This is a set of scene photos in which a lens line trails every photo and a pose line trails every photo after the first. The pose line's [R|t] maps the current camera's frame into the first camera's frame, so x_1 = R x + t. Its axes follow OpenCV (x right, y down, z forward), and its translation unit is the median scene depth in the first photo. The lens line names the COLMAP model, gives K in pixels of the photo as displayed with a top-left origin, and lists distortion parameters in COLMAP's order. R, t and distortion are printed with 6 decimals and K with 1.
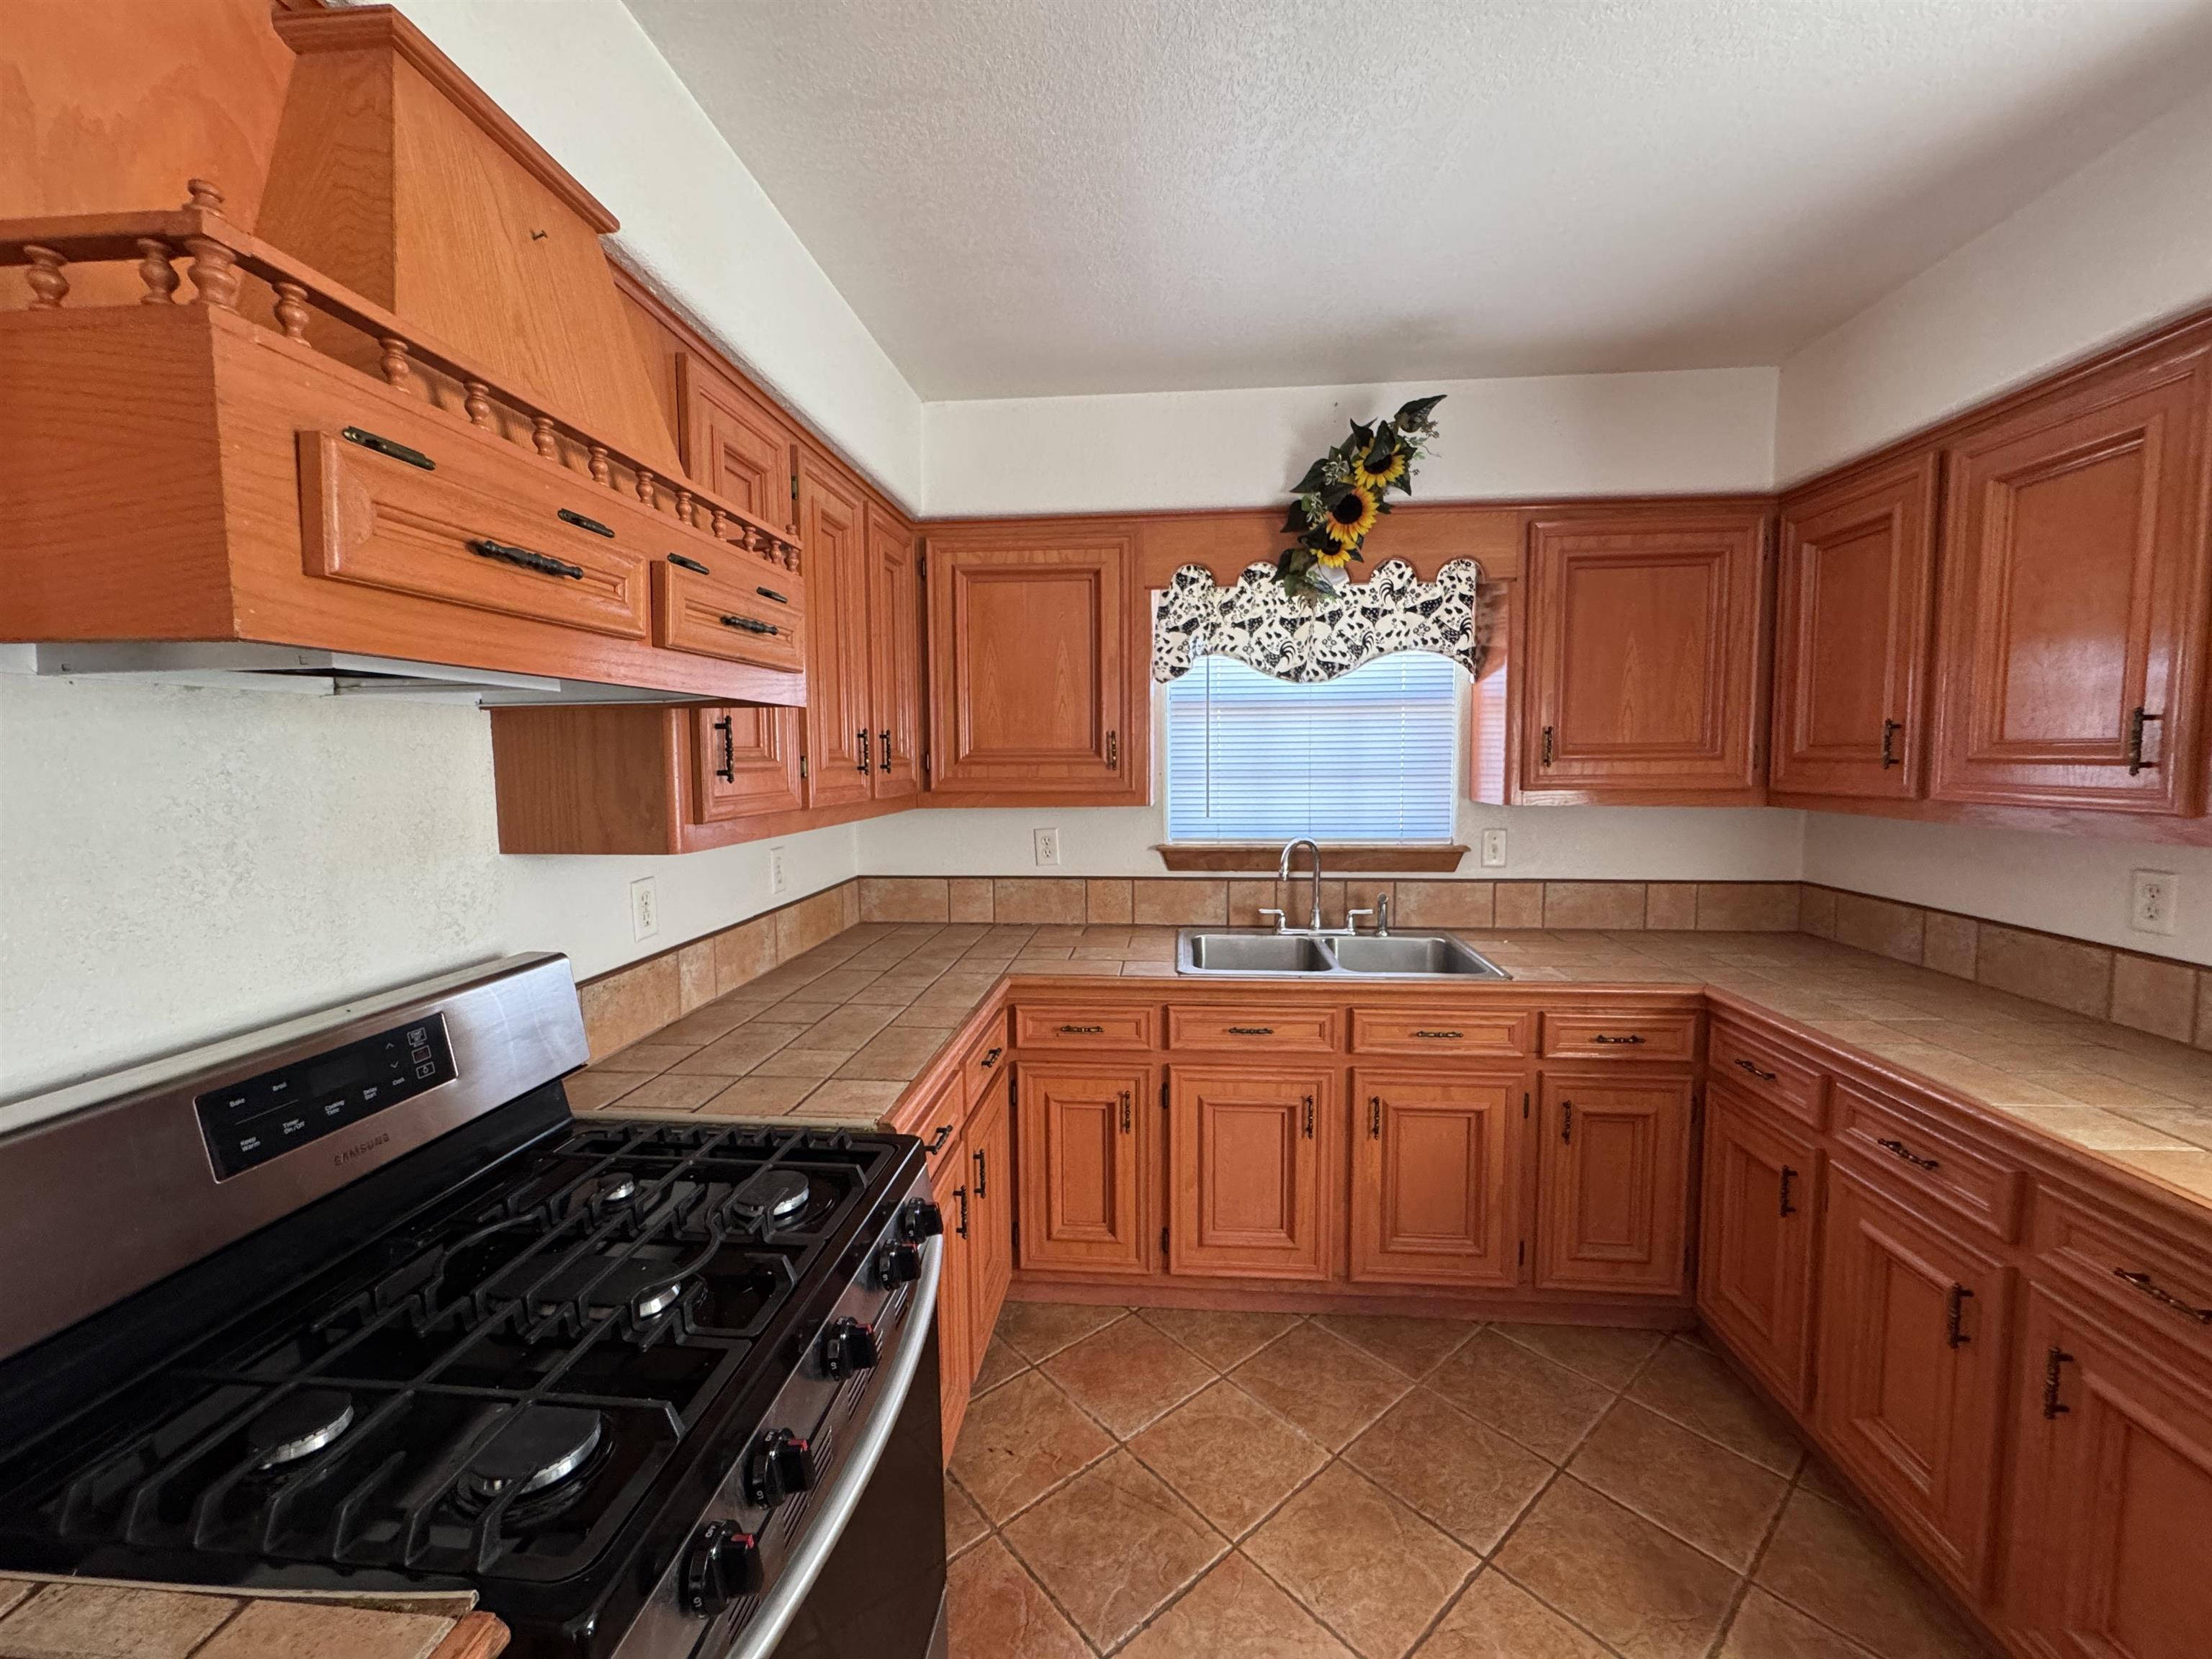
lens RADIAL K [[880.1, 0, 1106.9], [0, 880.1, 825.0], [0, 0, 1]] dist [-0.004002, 0.000616]
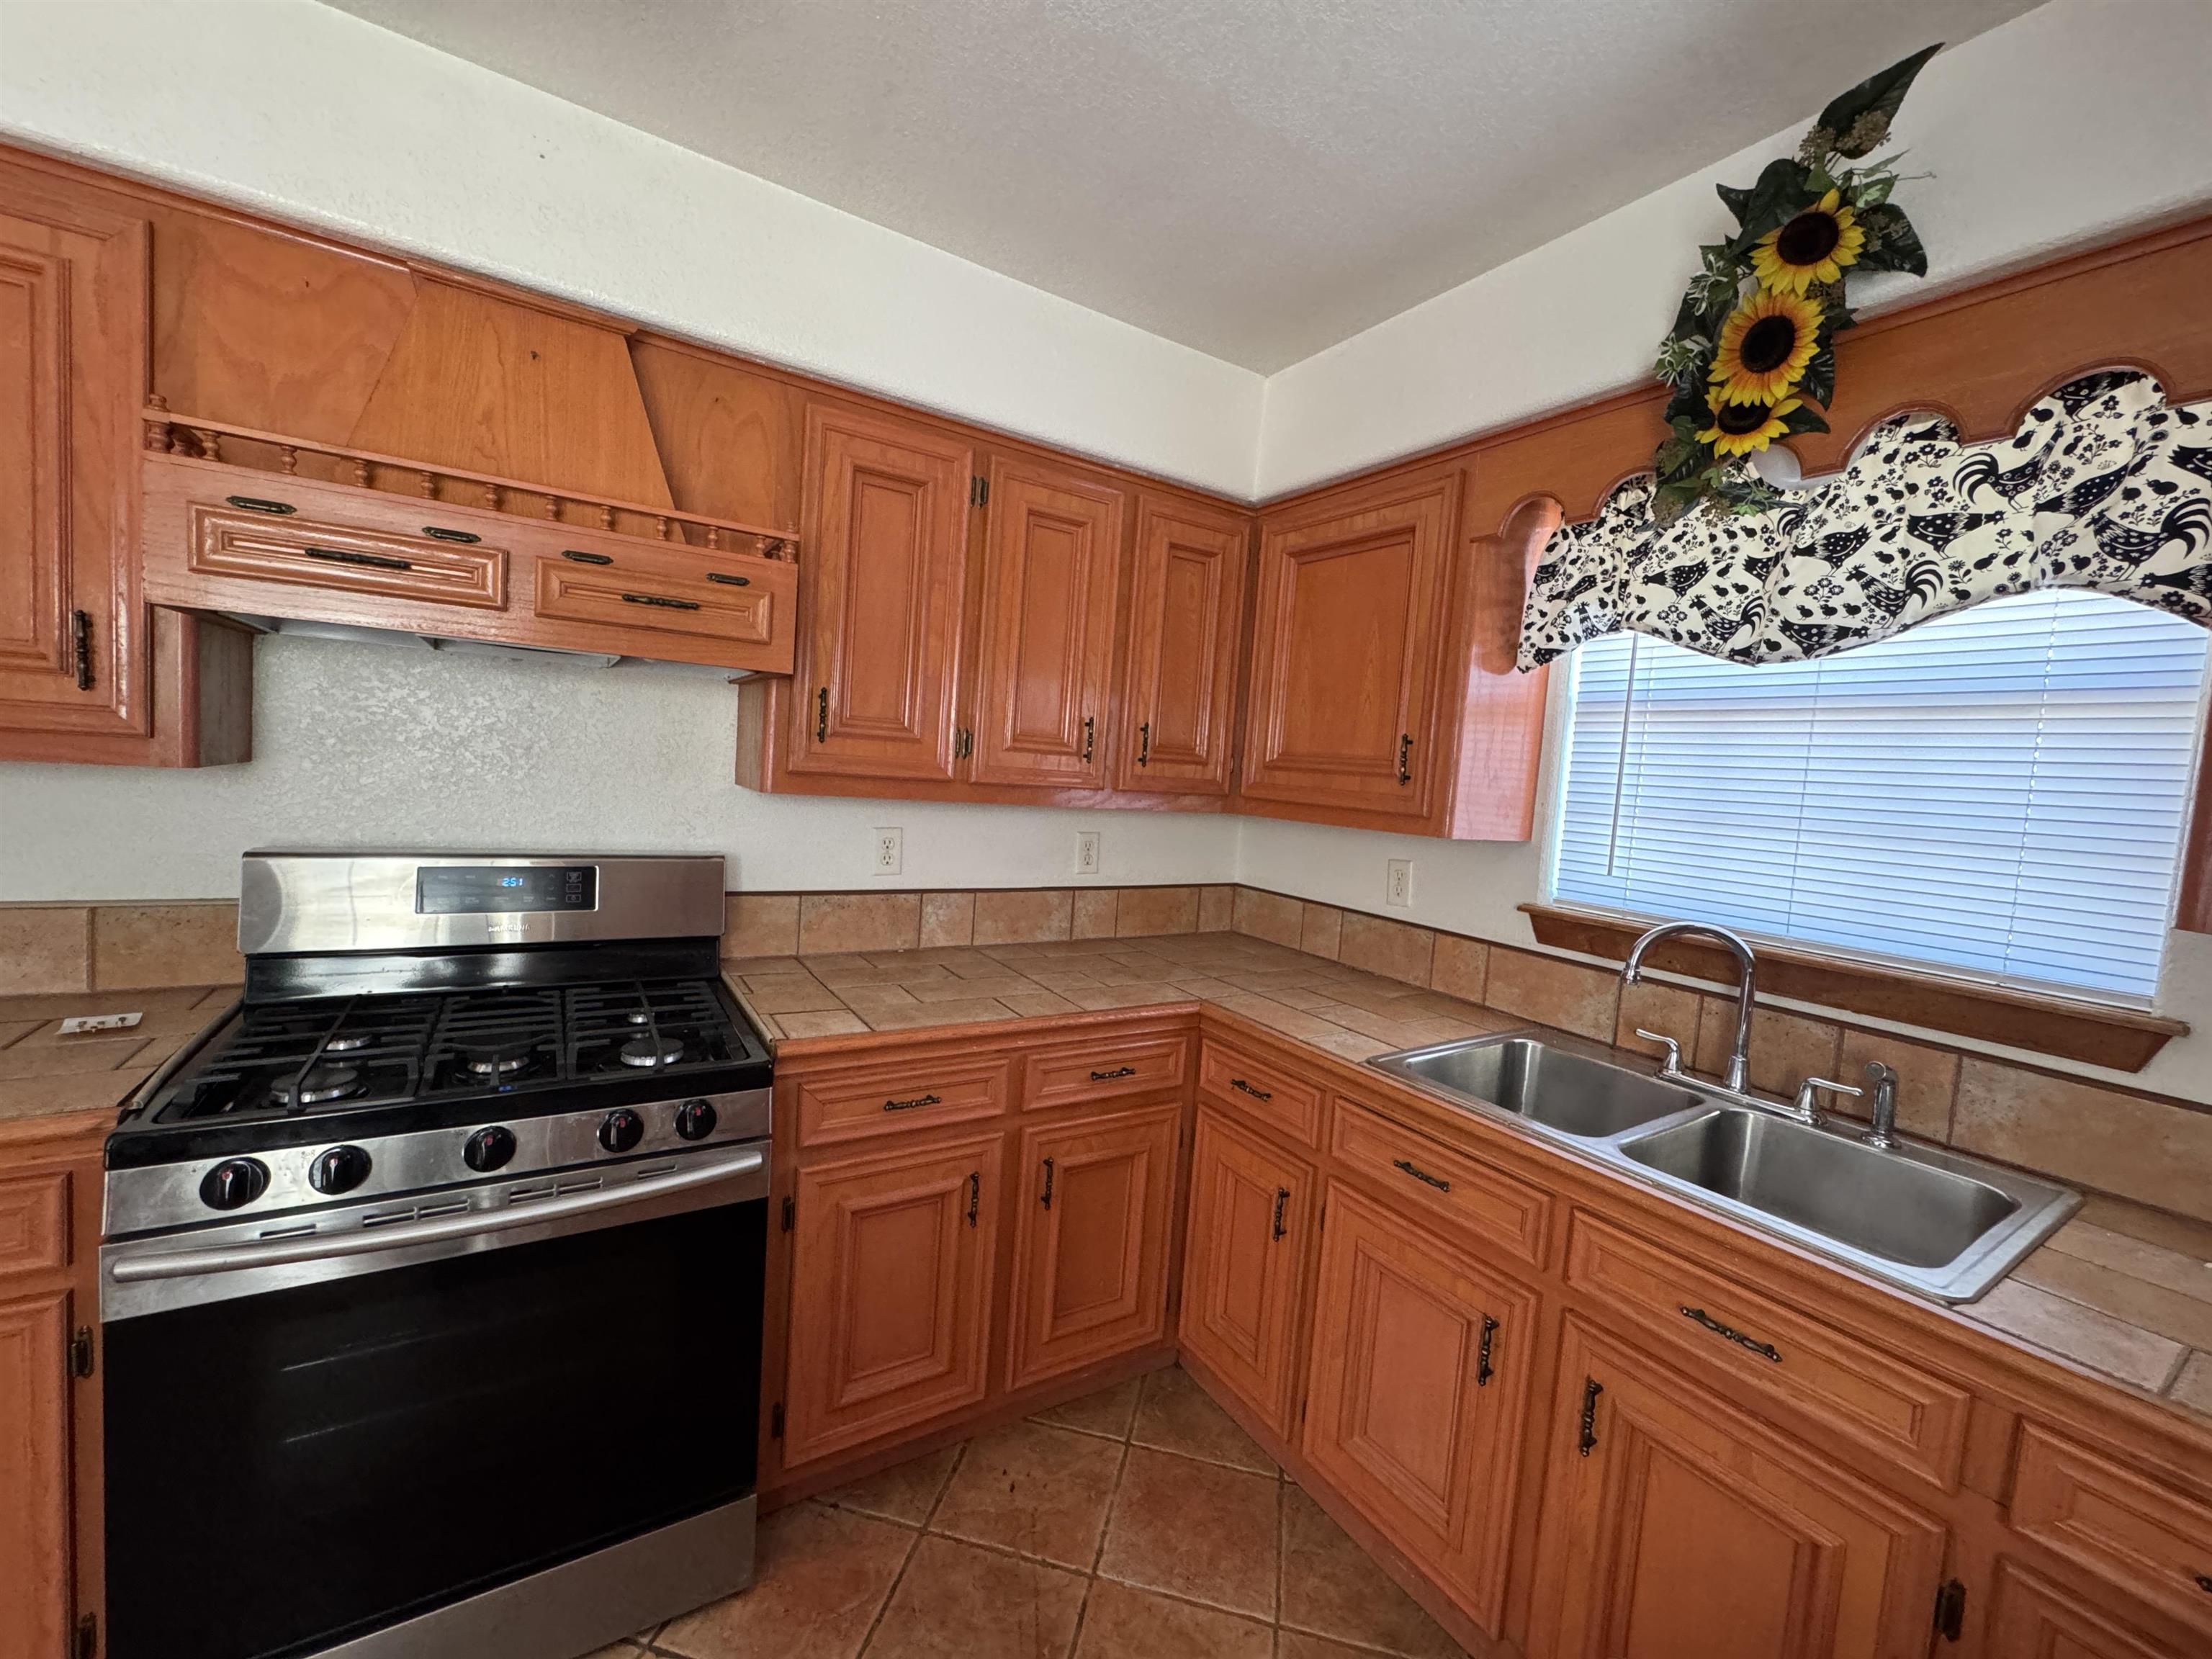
lens RADIAL K [[880.1, 0, 1106.0], [0, 880.1, 824.8], [0, 0, 1]] dist [-0.004002, 0.000616]
pose [[0.604465, 0.103024, -0.789942, 0.433685], [-0.138408, 0.990103, 0.023219, -0.010110], [0.784516, 0.095300, 0.612742, 0.314553]]
